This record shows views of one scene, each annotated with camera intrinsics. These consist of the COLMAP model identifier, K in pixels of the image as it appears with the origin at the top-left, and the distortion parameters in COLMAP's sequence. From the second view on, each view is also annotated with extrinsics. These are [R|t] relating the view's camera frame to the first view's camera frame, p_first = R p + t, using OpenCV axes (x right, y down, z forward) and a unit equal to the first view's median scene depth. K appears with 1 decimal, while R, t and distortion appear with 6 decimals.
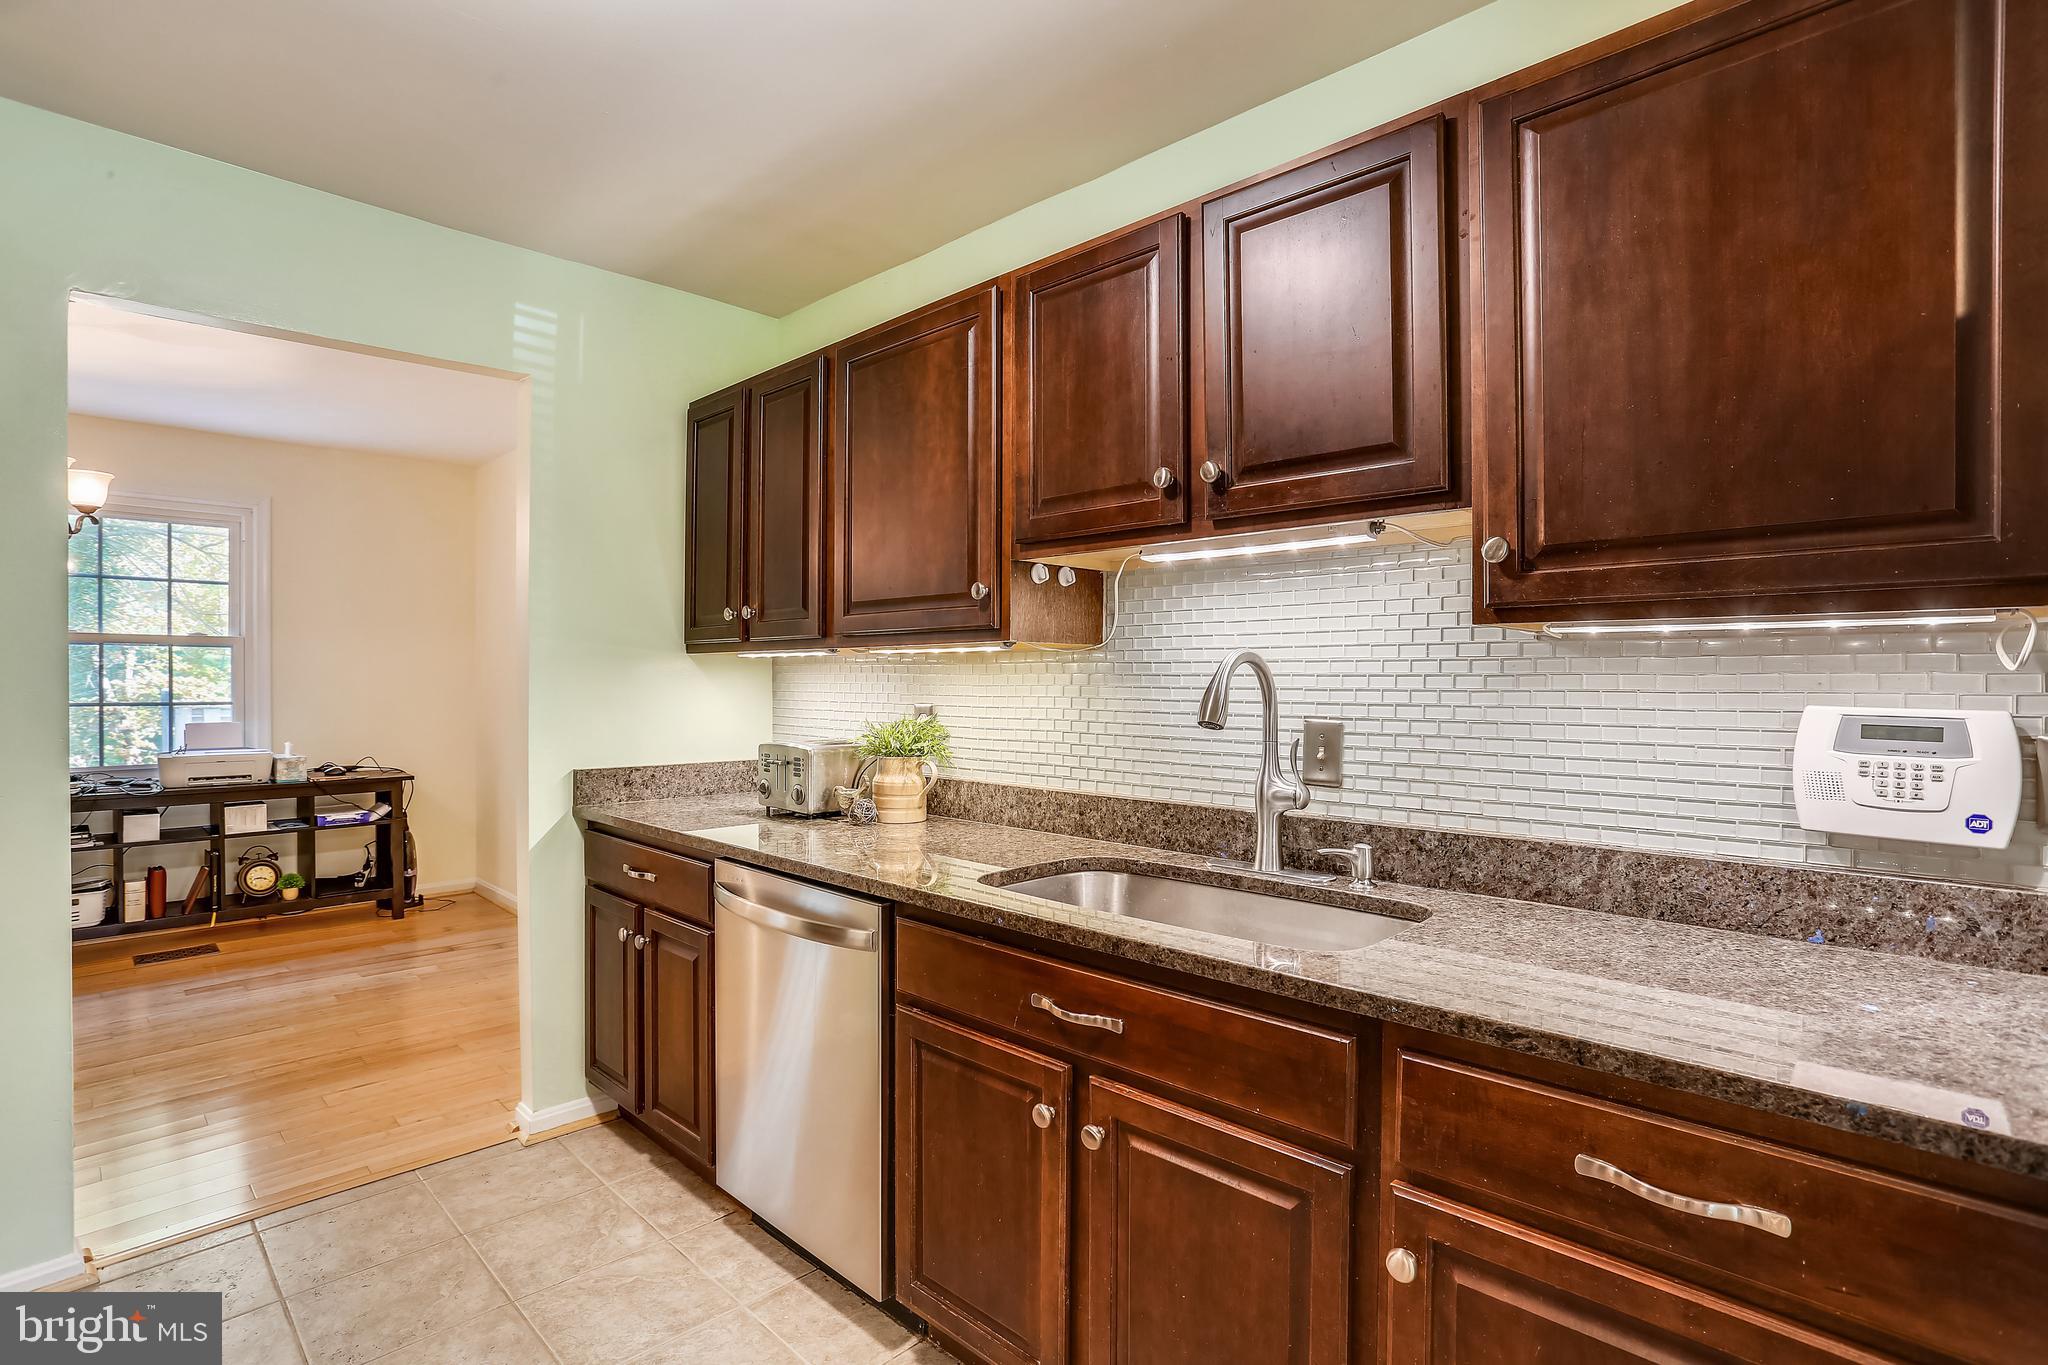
lens RADIAL K [[986.0, 0, 998.1], [0, 986.0, 684.2], [0, 0, 1]] dist [-0.037370, 0.013719]
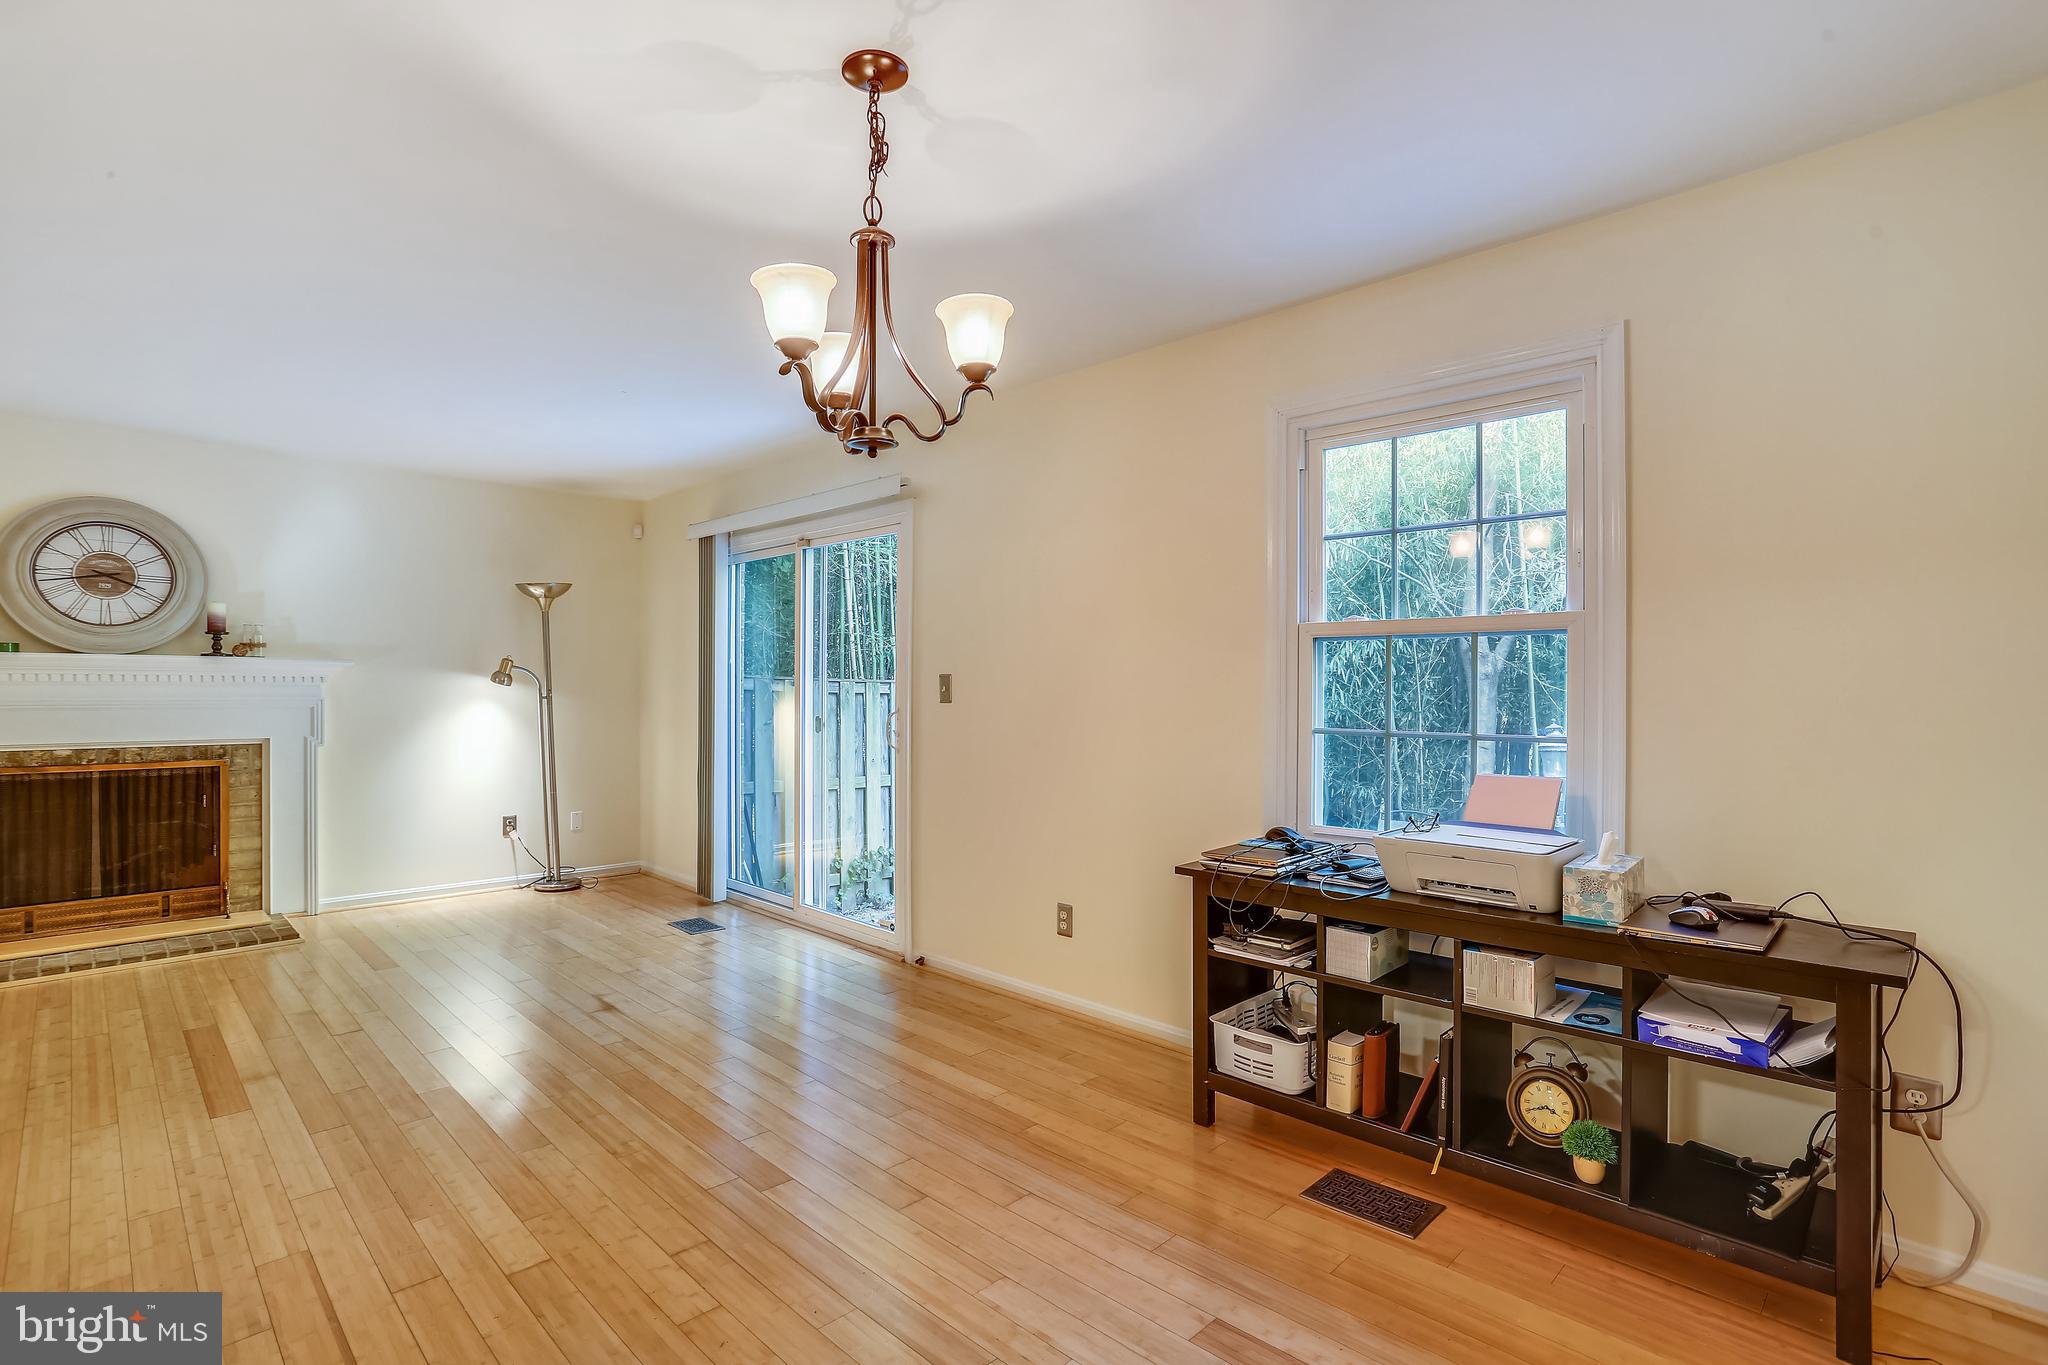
lens RADIAL K [[986.0, 0, 1017.7], [0, 986.0, 689.7], [0, 0, 1]] dist [-0.037370, 0.013719]
pose [[0.004478, -0.003831, -0.999983, -0.443320], [-0.009349, 0.999949, -0.003872, -0.003481], [0.999946, 0.009366, 0.004442, 1.151510]]
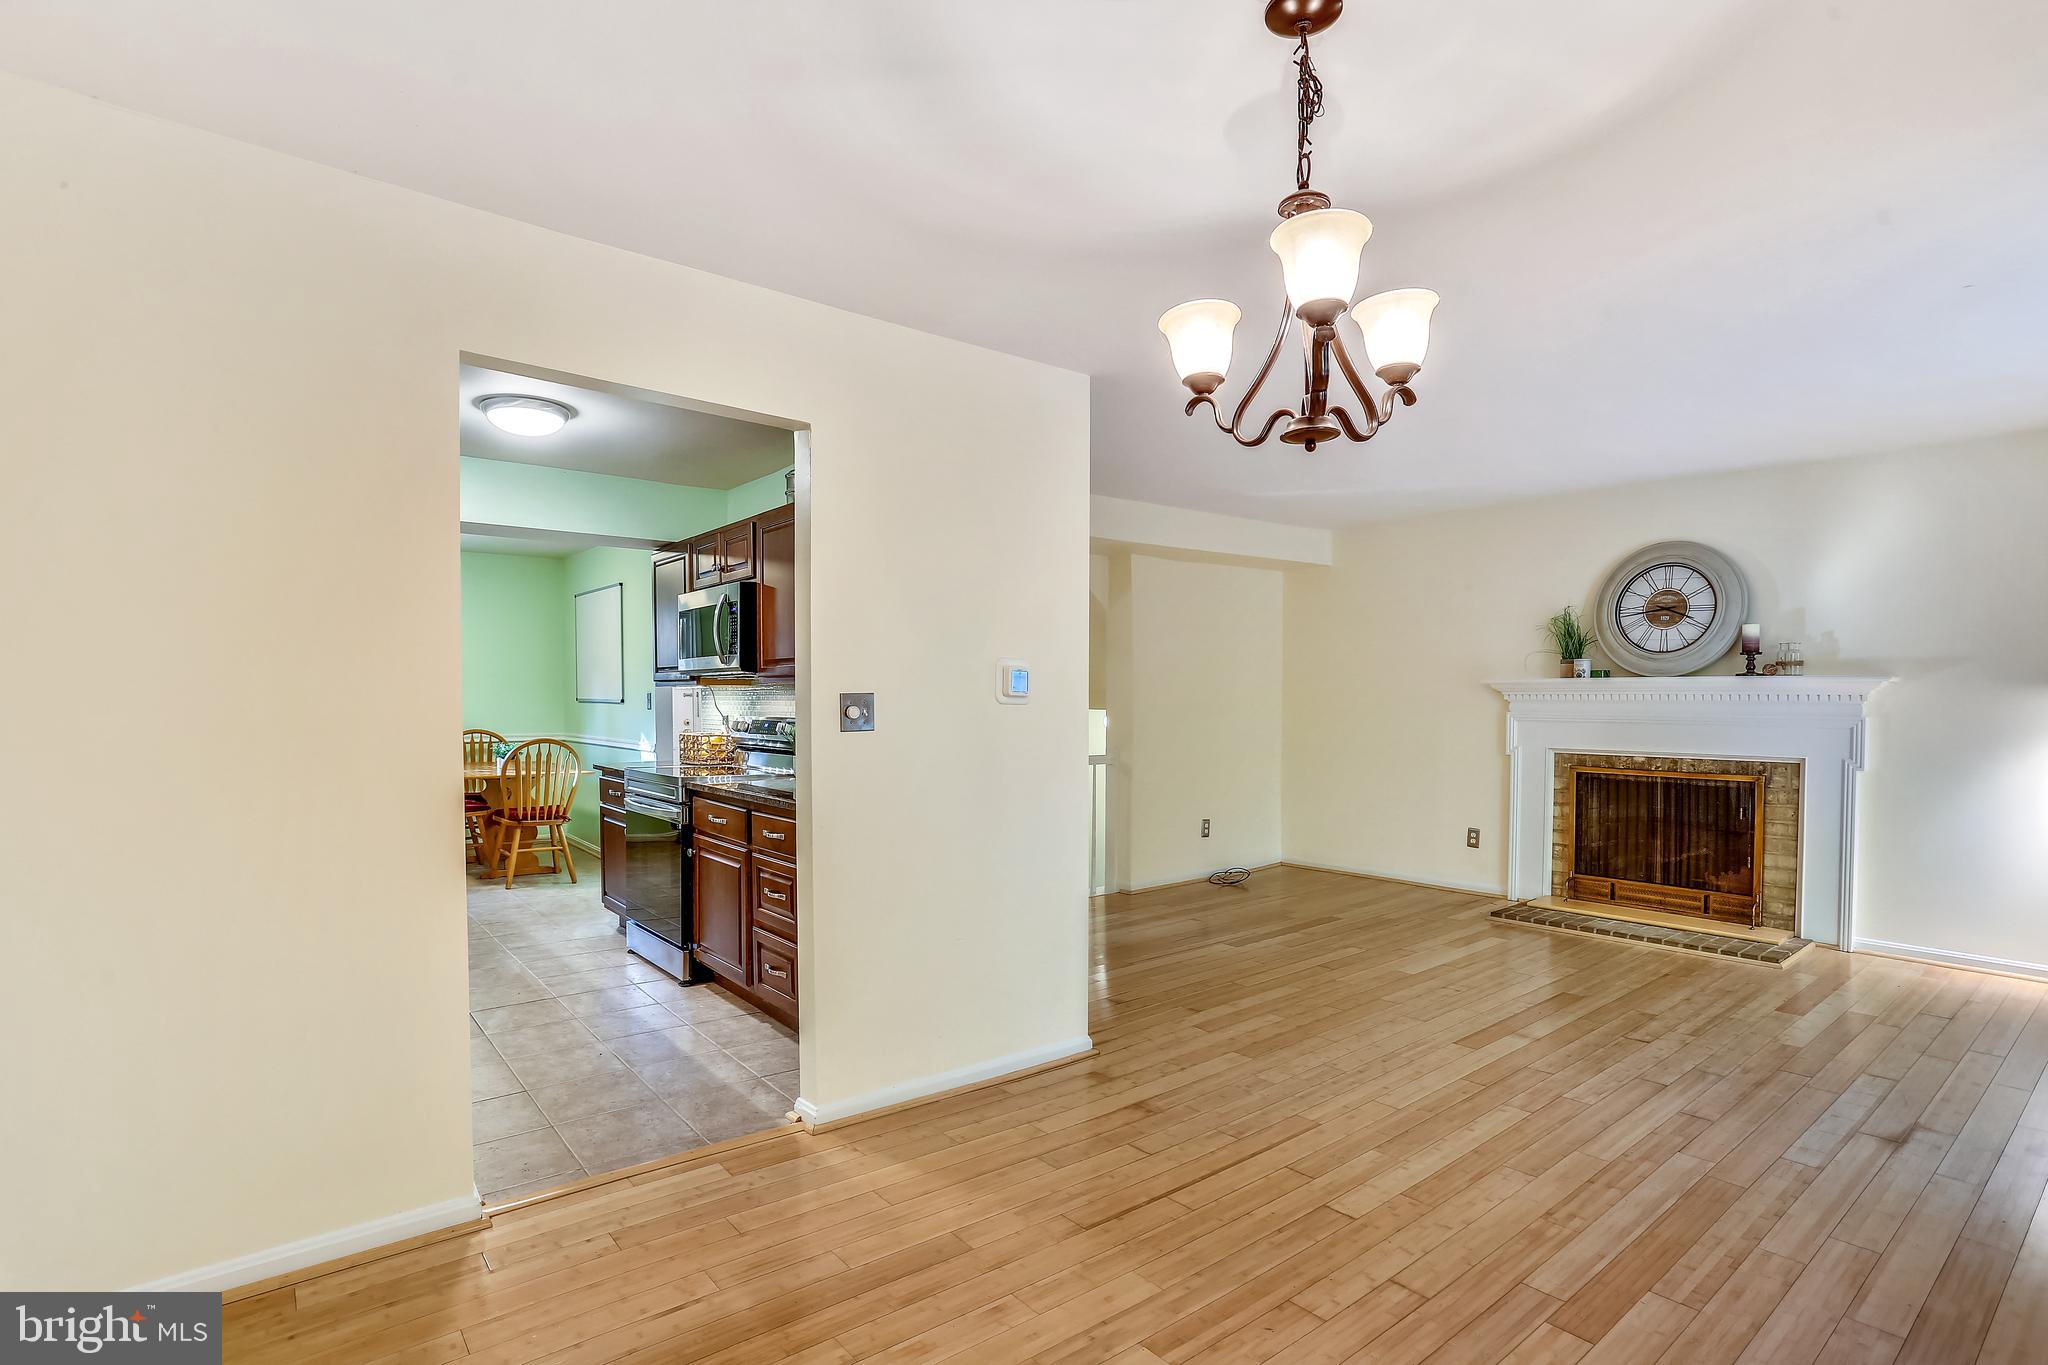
lens RADIAL K [[986.0, 0, 1010.2], [0, 986.0, 729.0], [0, 0, 1]] dist [-0.037370, 0.013719]
pose [[-0.994197, -0.009716, 0.107135, -0.956419], [-0.005972, 0.999362, 0.035216, -0.012202], [-0.107409, 0.034371, -0.993621, 1.621735]]
